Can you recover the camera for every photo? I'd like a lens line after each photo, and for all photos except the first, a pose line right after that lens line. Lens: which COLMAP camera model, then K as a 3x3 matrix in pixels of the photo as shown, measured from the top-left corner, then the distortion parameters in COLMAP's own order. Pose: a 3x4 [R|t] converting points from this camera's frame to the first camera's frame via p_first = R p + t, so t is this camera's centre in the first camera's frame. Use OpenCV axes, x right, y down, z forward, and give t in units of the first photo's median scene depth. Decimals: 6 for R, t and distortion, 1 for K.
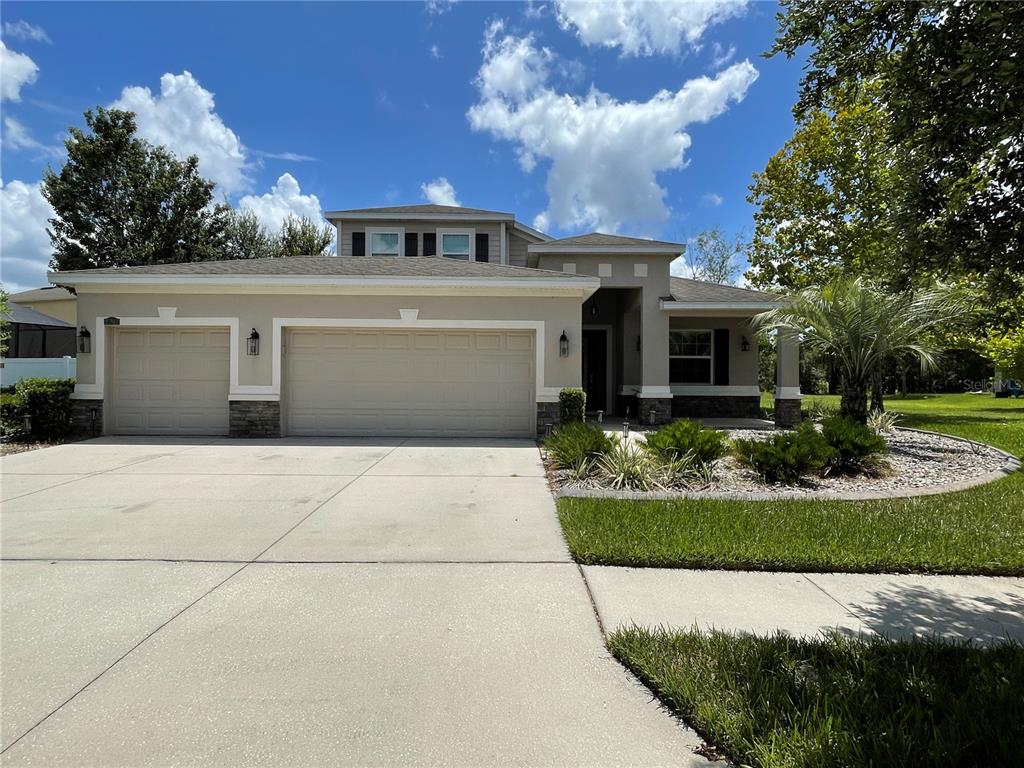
lens RADIAL K [[538.6, 0, 511.5], [0, 538.6, 383.3], [0, 0, 1]] dist [-0.003142, -0.000353]
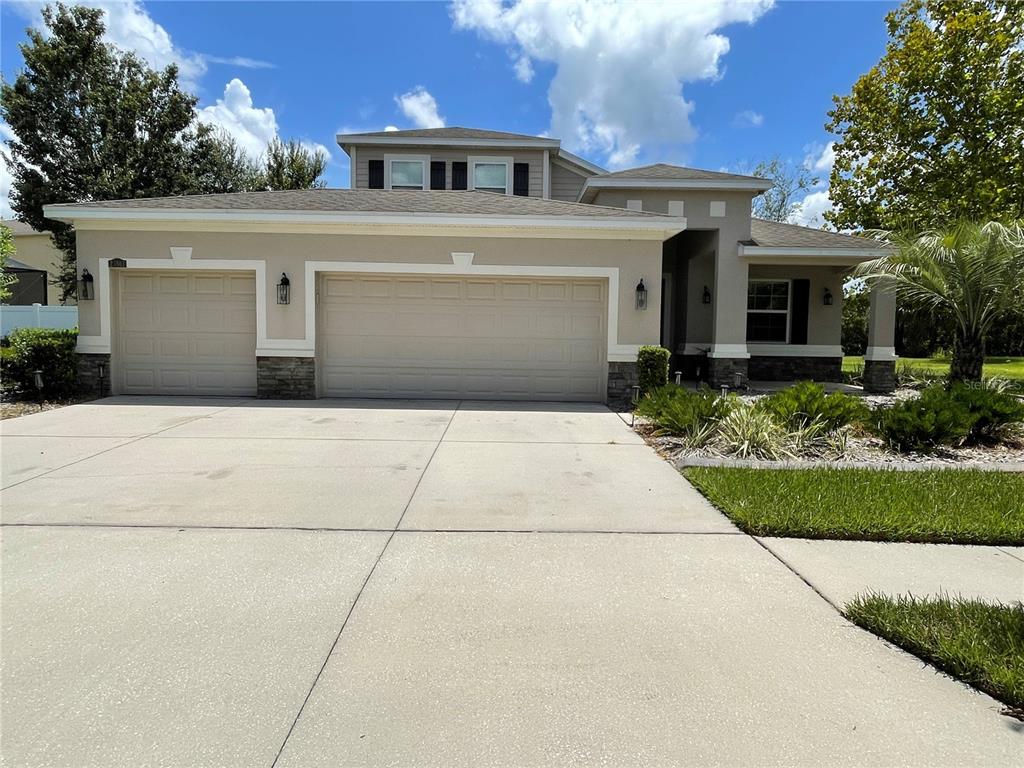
lens RADIAL K [[627.7, 0, 511.4], [0, 627.7, 382.7], [0, 0, 1]] dist [-0.008699, 0.003709]
pose [[0.999938, 0.008908, 0.006674, -0.116282], [-0.009337, 0.997690, 0.067290, 0.002527], [-0.006059, -0.067348, 0.997711, -0.019934]]
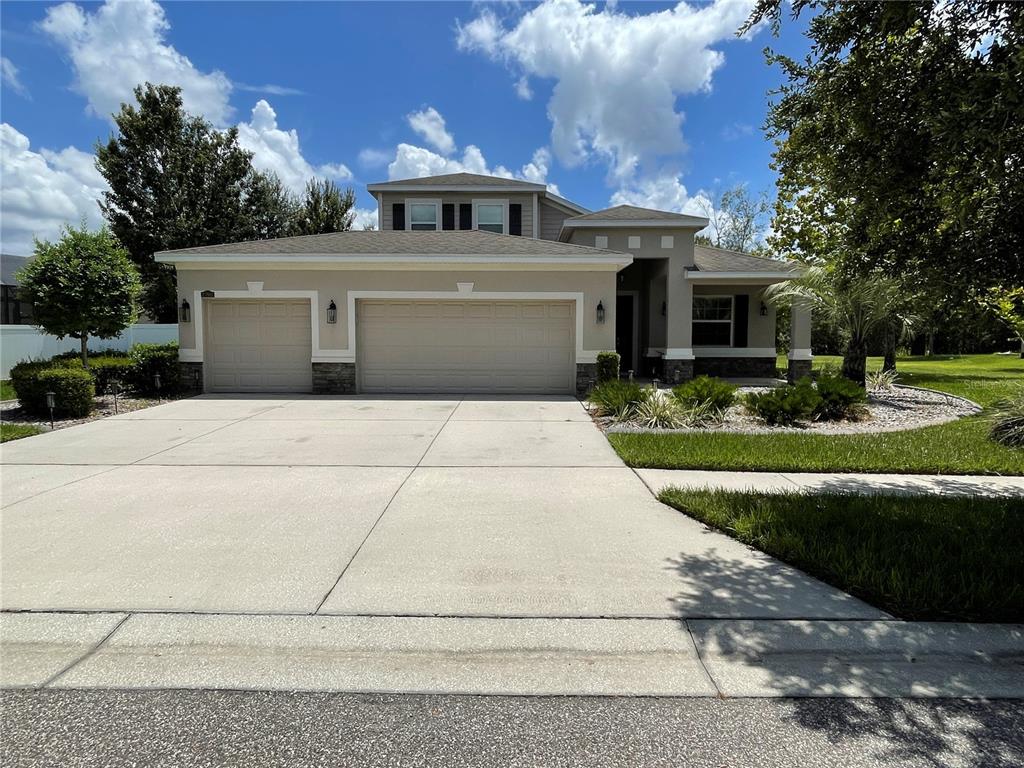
lens RADIAL K [[580.8, 0, 508.2], [0, 580.8, 381.1], [0, 0, 1]] dist [-0.001151, -0.003813]
pose [[0.999817, -0.002334, -0.018972, -0.075304], [0.003521, 0.998021, 0.062780, -0.005154], [0.018788, -0.062835, 0.997847, -0.246368]]
